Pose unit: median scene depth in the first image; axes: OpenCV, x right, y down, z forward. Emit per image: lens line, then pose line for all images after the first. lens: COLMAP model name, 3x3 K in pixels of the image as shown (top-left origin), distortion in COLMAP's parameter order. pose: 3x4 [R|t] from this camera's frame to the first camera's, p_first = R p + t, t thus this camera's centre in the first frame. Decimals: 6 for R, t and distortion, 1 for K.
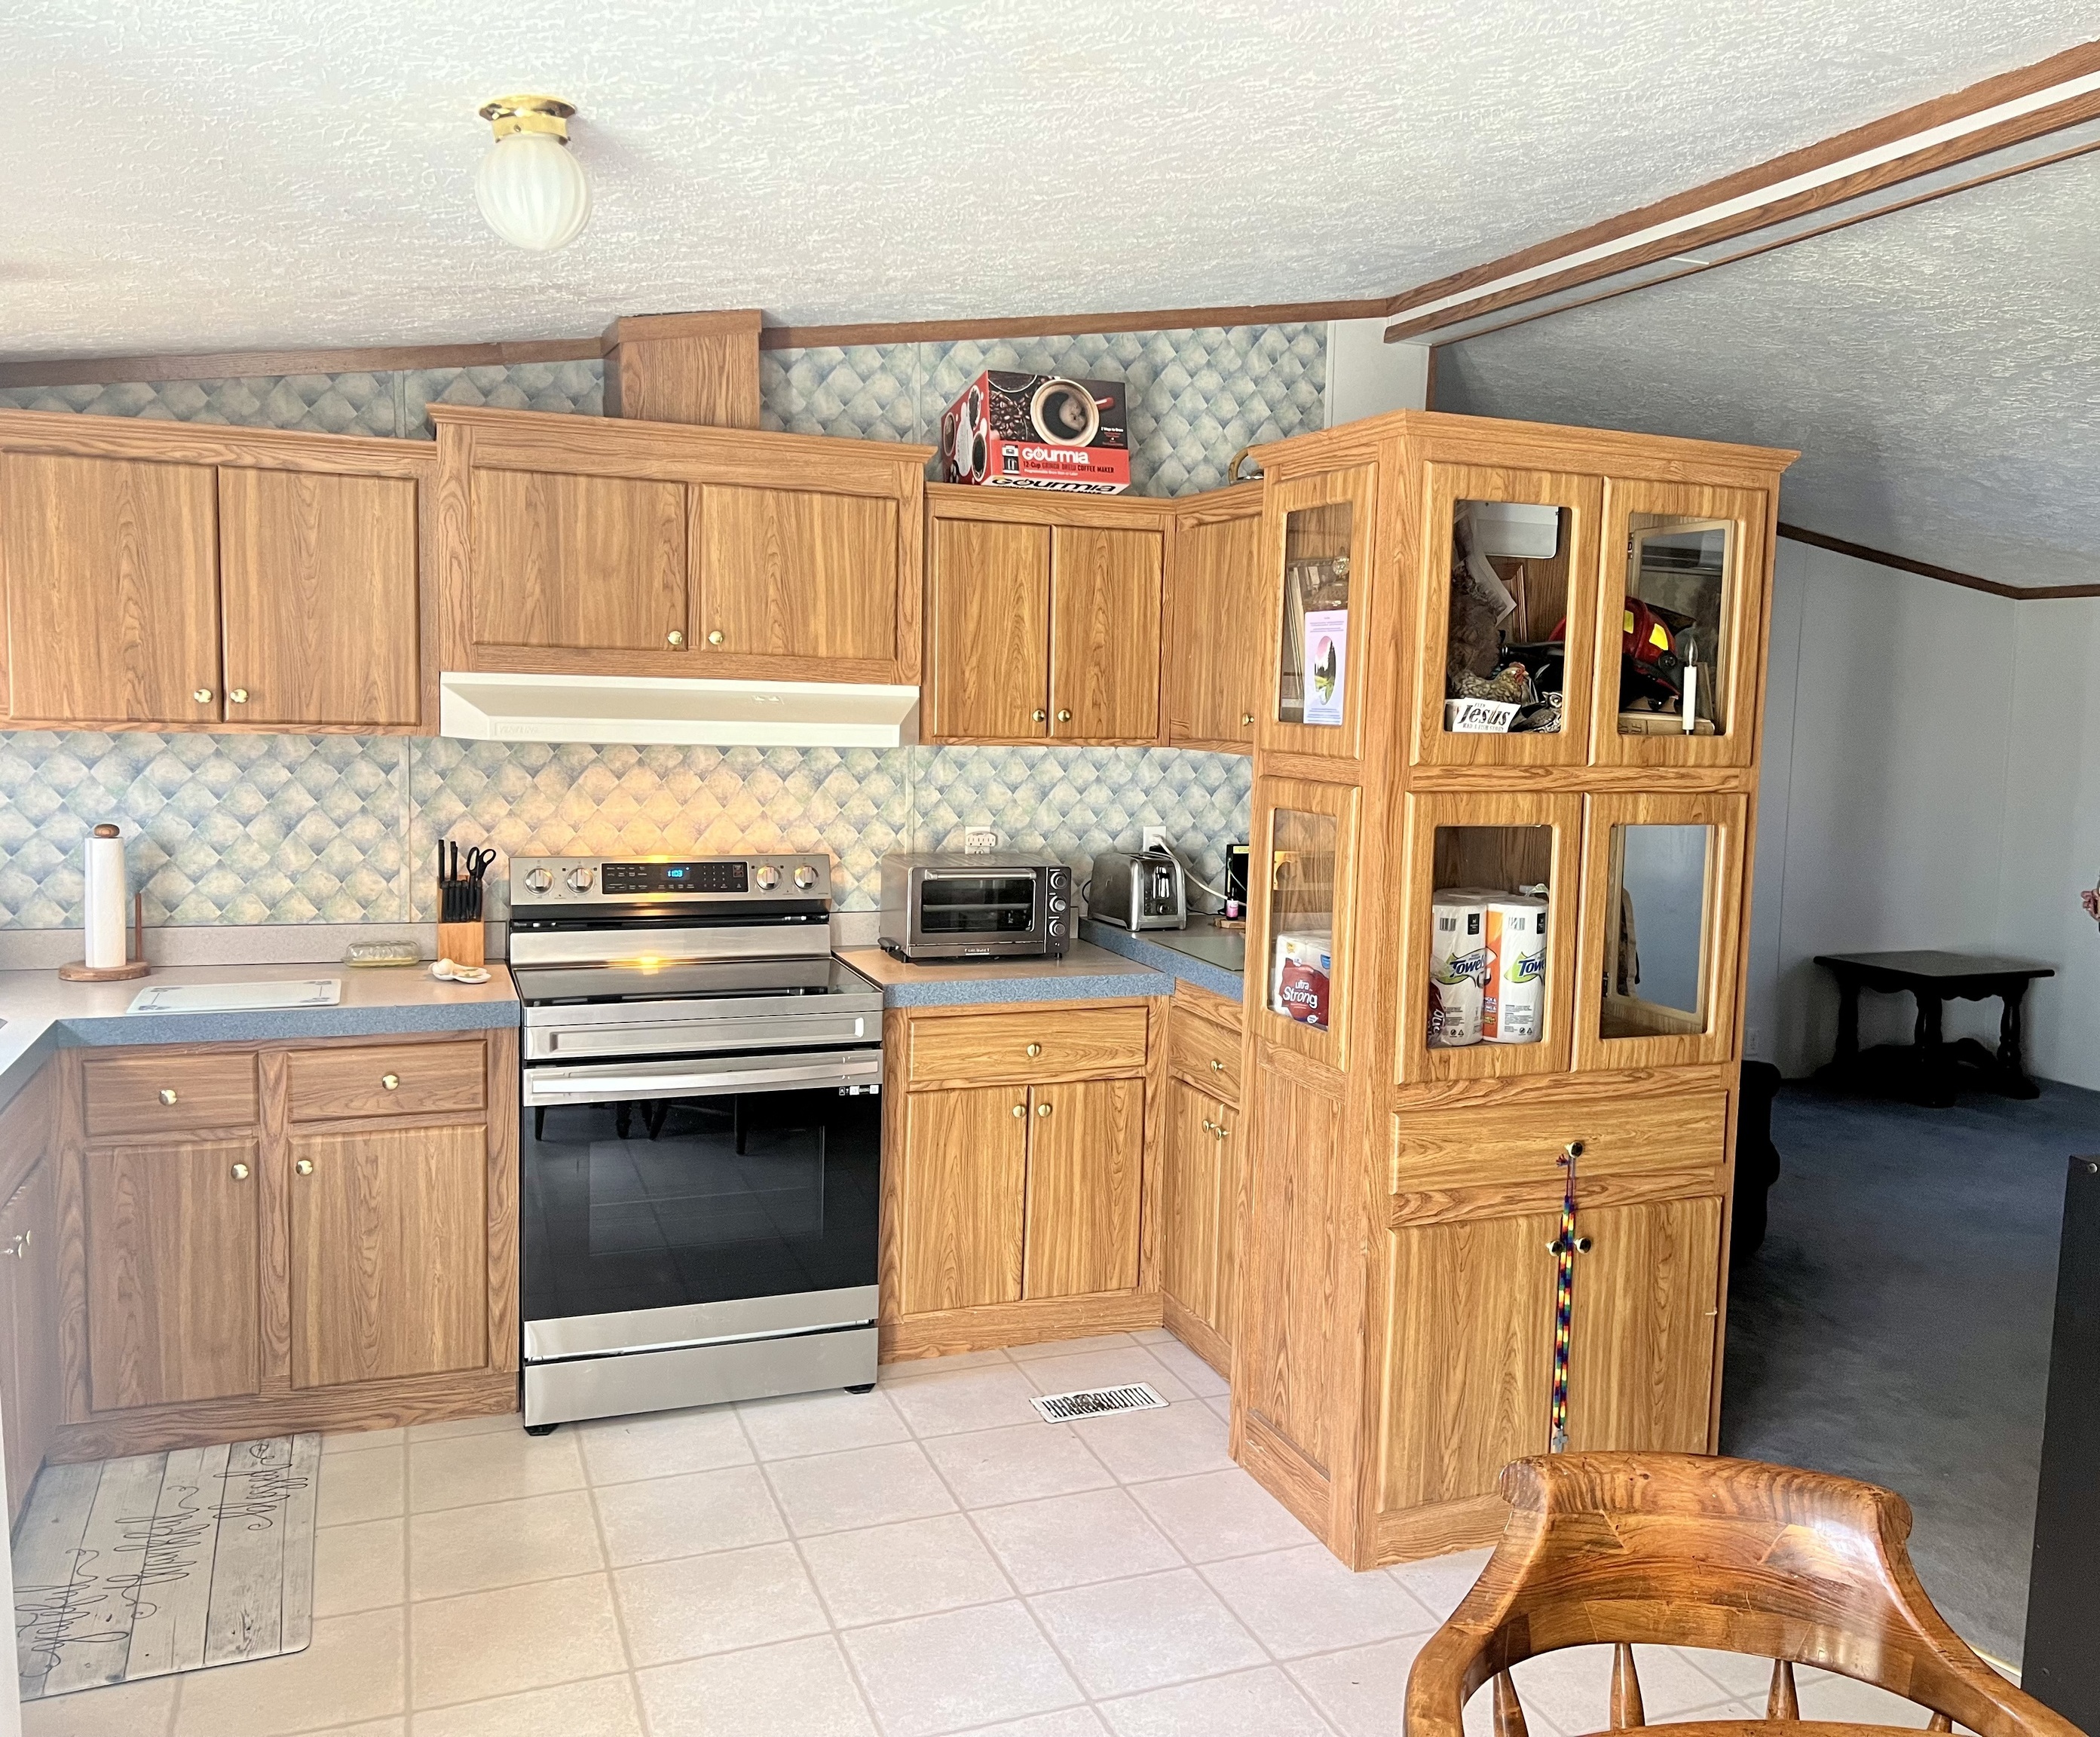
lens RADIAL K [[1701.2, 0, 1050.0], [0, 1701.2, 868.5], [0, 0, 1]] dist [0.124750, -0.253597]
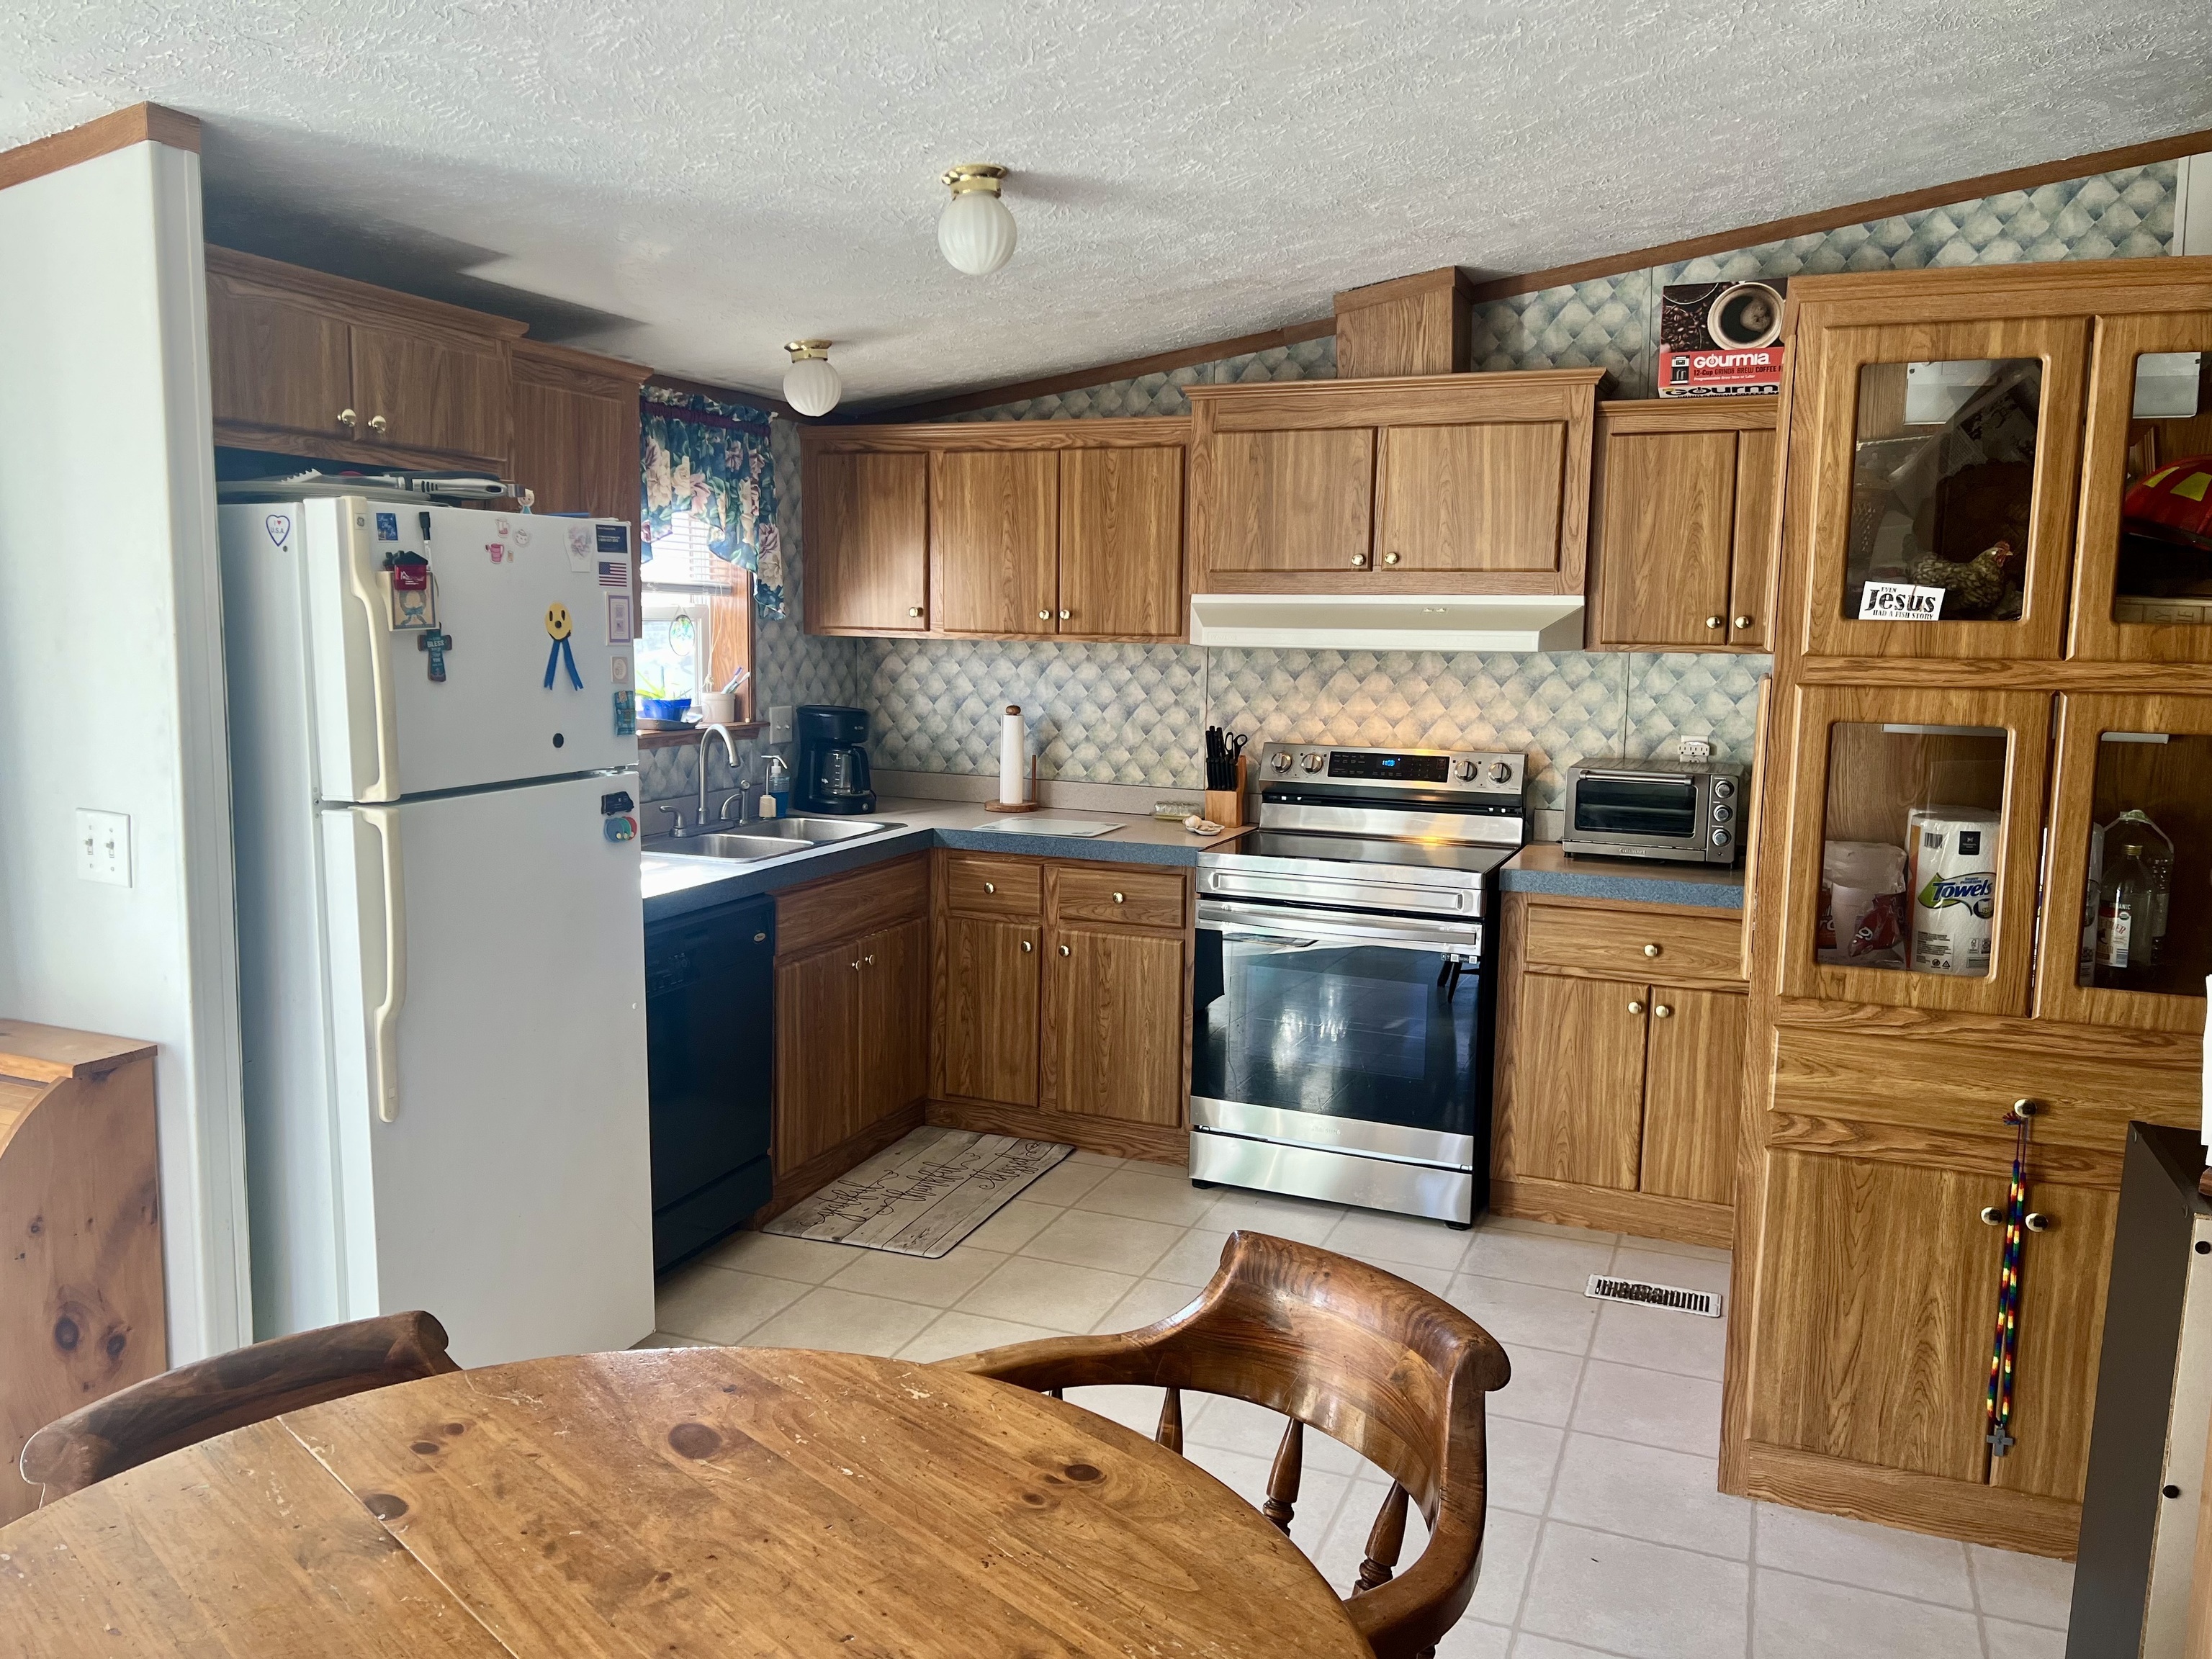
lens RADIAL K [[1599.3, 0, 1106.0], [0, 1599.3, 829.5], [0, 0, 1]] dist [0.074970, -0.115674]
pose [[0.718221, 0.075835, -0.691670, 0.436118], [-0.068291, 0.996926, 0.038391, 0.020761], [0.692455, 0.019662, 0.721193, 0.079849]]
